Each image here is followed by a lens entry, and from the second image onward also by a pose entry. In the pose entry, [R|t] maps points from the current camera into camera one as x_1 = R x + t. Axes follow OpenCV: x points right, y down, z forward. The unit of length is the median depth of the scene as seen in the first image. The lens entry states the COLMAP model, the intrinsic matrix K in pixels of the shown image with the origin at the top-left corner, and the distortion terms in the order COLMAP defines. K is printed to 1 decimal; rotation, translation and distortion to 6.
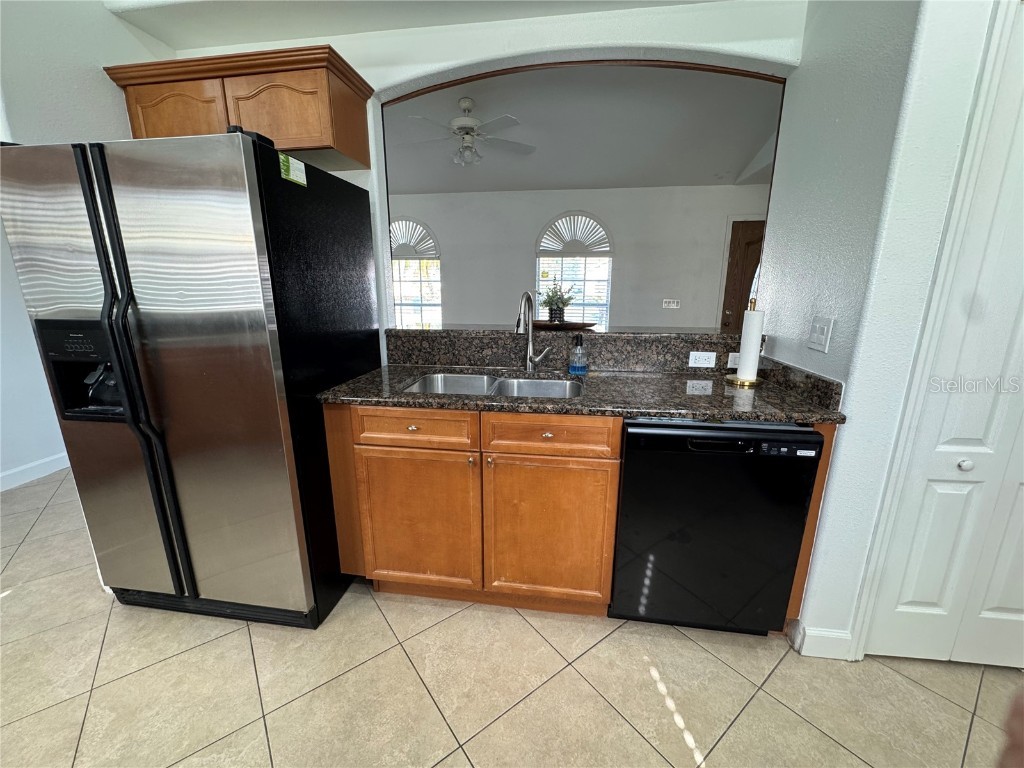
lens RADIAL K [[412.6, 0, 507.1], [0, 412.6, 377.8], [0, 0, 1]] dist [-0.004272, 0.000570]
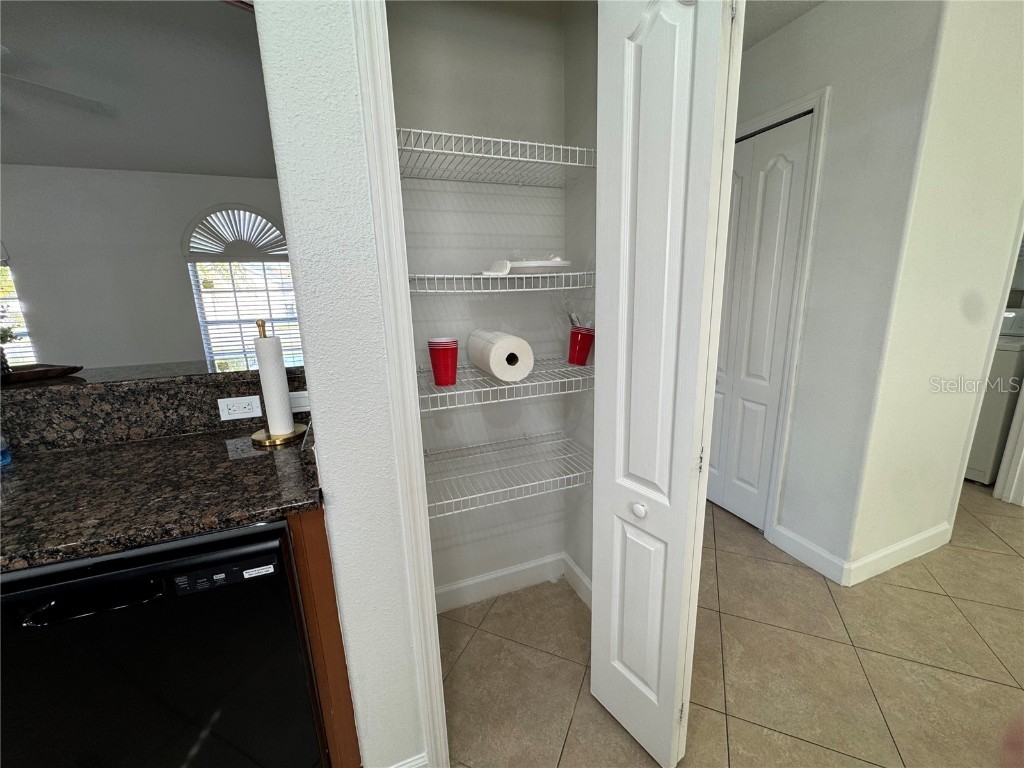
lens RADIAL K [[412.6, 0, 519.2], [0, 412.6, 365.0], [0, 0, 1]] dist [-0.004272, 0.000570]
pose [[0.877929, -0.116353, 0.464439, 0.555982], [0.135199, 0.990791, -0.007350, -0.046086], [-0.459306, 0.069244, 0.885575, 0.169332]]
